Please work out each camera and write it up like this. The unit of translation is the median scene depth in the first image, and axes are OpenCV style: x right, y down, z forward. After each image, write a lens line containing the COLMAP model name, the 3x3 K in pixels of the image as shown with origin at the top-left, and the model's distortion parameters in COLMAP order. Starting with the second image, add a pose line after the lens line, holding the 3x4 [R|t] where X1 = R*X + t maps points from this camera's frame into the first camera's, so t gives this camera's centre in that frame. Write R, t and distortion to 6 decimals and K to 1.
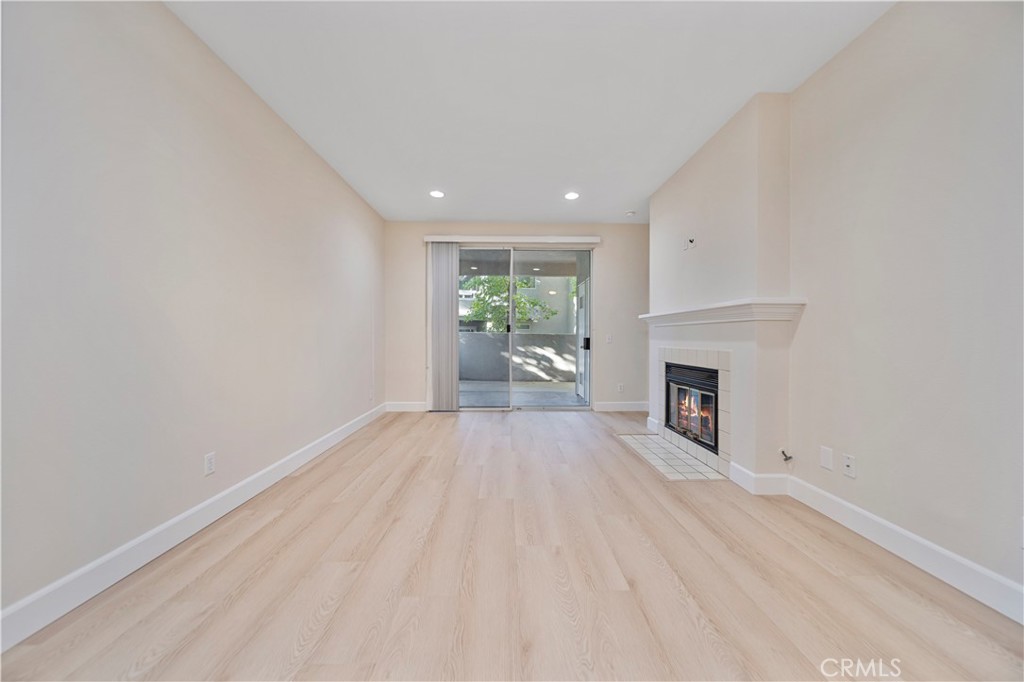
lens RADIAL K [[357.6, 0, 513.1], [0, 357.6, 340.9], [0, 0, 1]] dist [-0.001627, -0.000105]
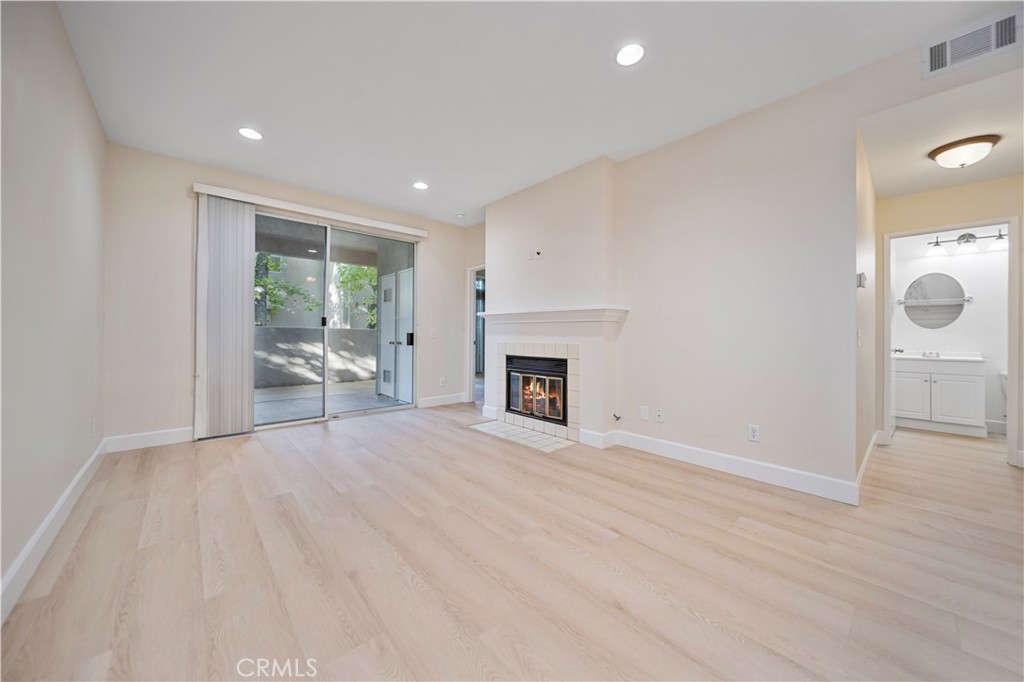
lens RADIAL K [[363.3, 0, 510.9], [0, 363.3, 332.8], [0, 0, 1]] dist [-0.002740, -0.000288]
pose [[0.760029, 0.003985, 0.649877, -0.344997], [0.001577, 0.999967, -0.007976, -0.001563], [-0.649887, 0.007087, 0.759997, 0.120227]]
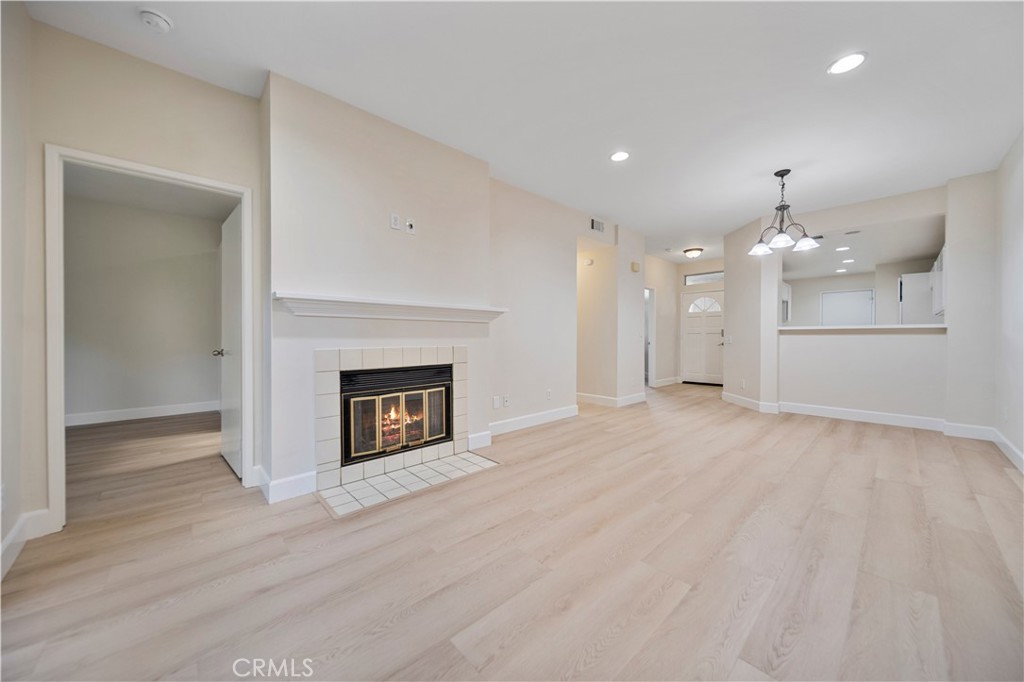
lens RADIAL K [[362.4, 0, 512.1], [0, 362.4, 338.8], [0, 0, 1]] dist [-0.002189, -0.000349]
pose [[-0.666883, -0.008537, 0.745114, -0.321026], [0.003280, 0.999891, 0.014392, -0.010291], [-0.745155, 0.012041, -0.666782, 1.326950]]
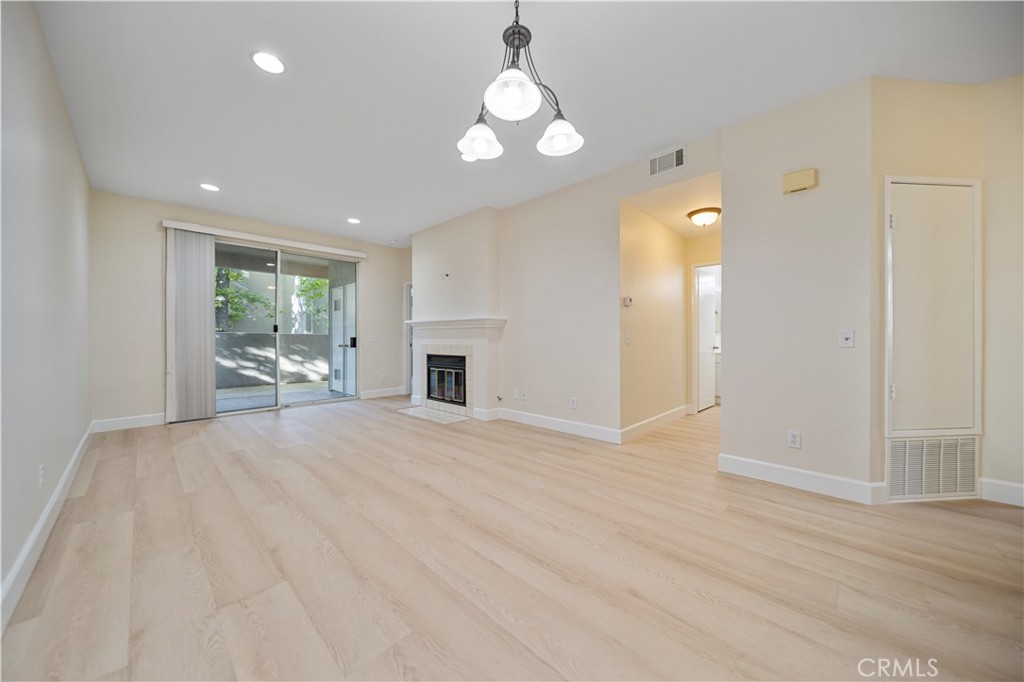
lens RADIAL K [[357.7, 0, 514.3], [0, 357.7, 338.8], [0, 0, 1]] dist [-0.001938, -0.000243]
pose [[0.706812, -0.005961, 0.707377, -0.378259], [0.009214, 0.999957, -0.000780, 0.002665], [-0.707342, 0.007069, 0.706836, -0.295900]]
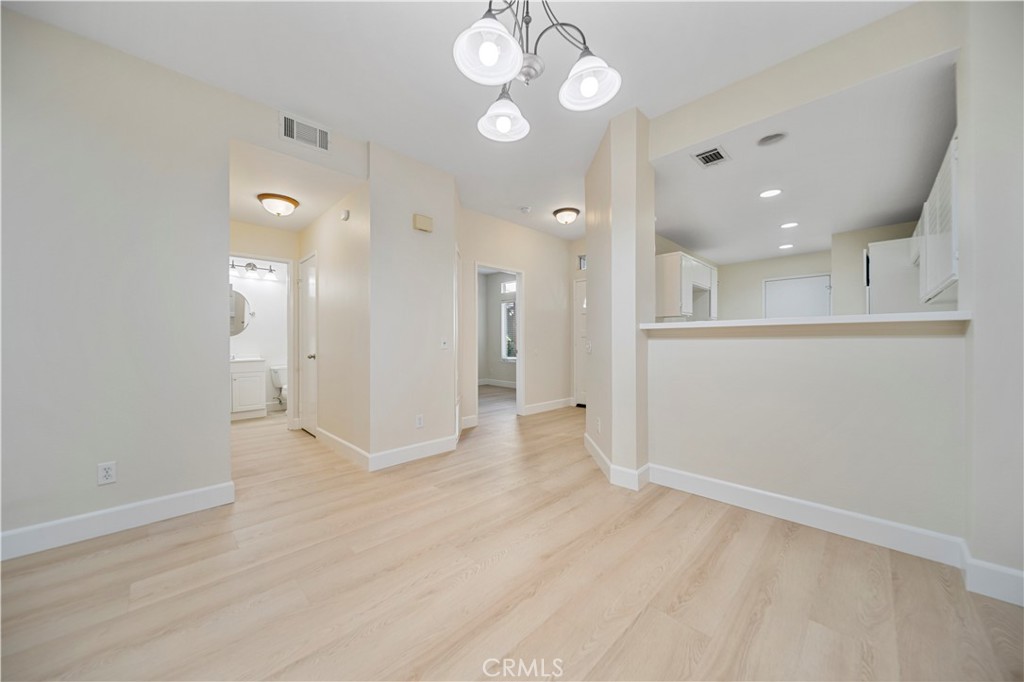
lens RADIAL K [[357.6, 0, 513.1], [0, 357.6, 340.9], [0, 0, 1]] dist [-0.001627, -0.000105]
pose [[-0.690292, -0.000310, 0.723531, -0.313285], [0.007351, 0.999945, 0.007442, -0.004977], [-0.723494, 0.010456, -0.690252, 0.294906]]
